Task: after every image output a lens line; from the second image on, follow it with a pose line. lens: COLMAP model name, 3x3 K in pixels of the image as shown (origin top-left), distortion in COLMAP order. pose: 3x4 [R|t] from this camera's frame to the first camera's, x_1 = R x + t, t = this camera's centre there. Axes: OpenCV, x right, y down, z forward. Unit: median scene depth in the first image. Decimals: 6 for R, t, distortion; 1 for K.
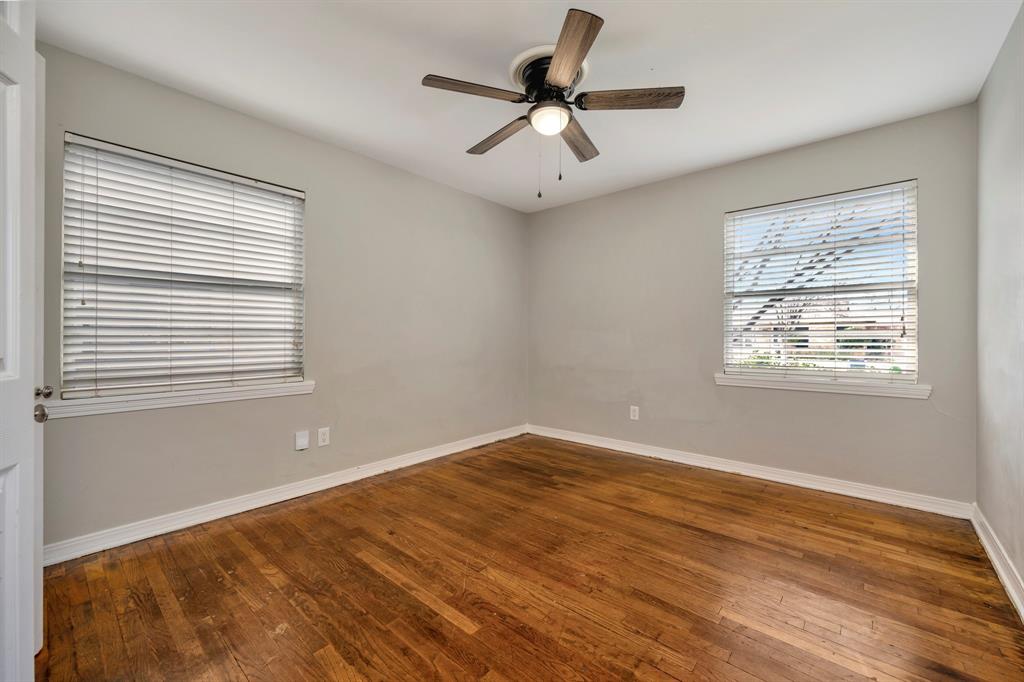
lens RADIAL K [[402.2, 0, 511.4], [0, 402.2, 343.0], [0, 0, 1]] dist [-0.001999, -0.000612]
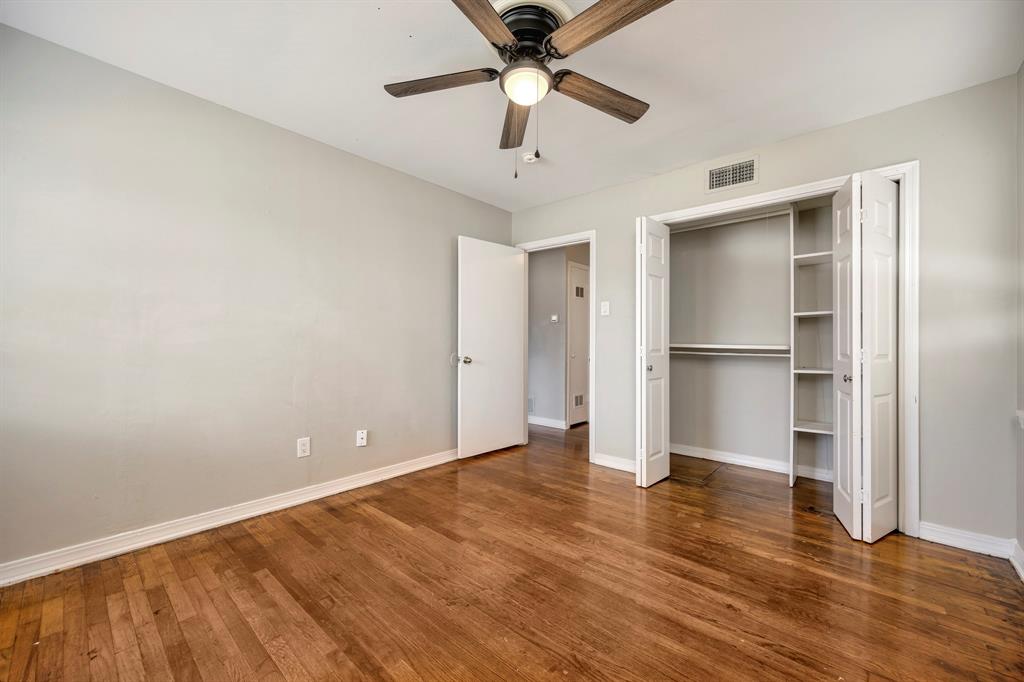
lens RADIAL K [[402.2, 0, 511.6], [0, 402.2, 340.7], [0, 0, 1]] dist [-0.001999, -0.000612]
pose [[-0.999979, -0.005667, 0.003060, 0.124178], [-0.005631, 0.999917, 0.011606, -0.032892], [-0.003125, 0.011588, -0.999928, 1.953217]]
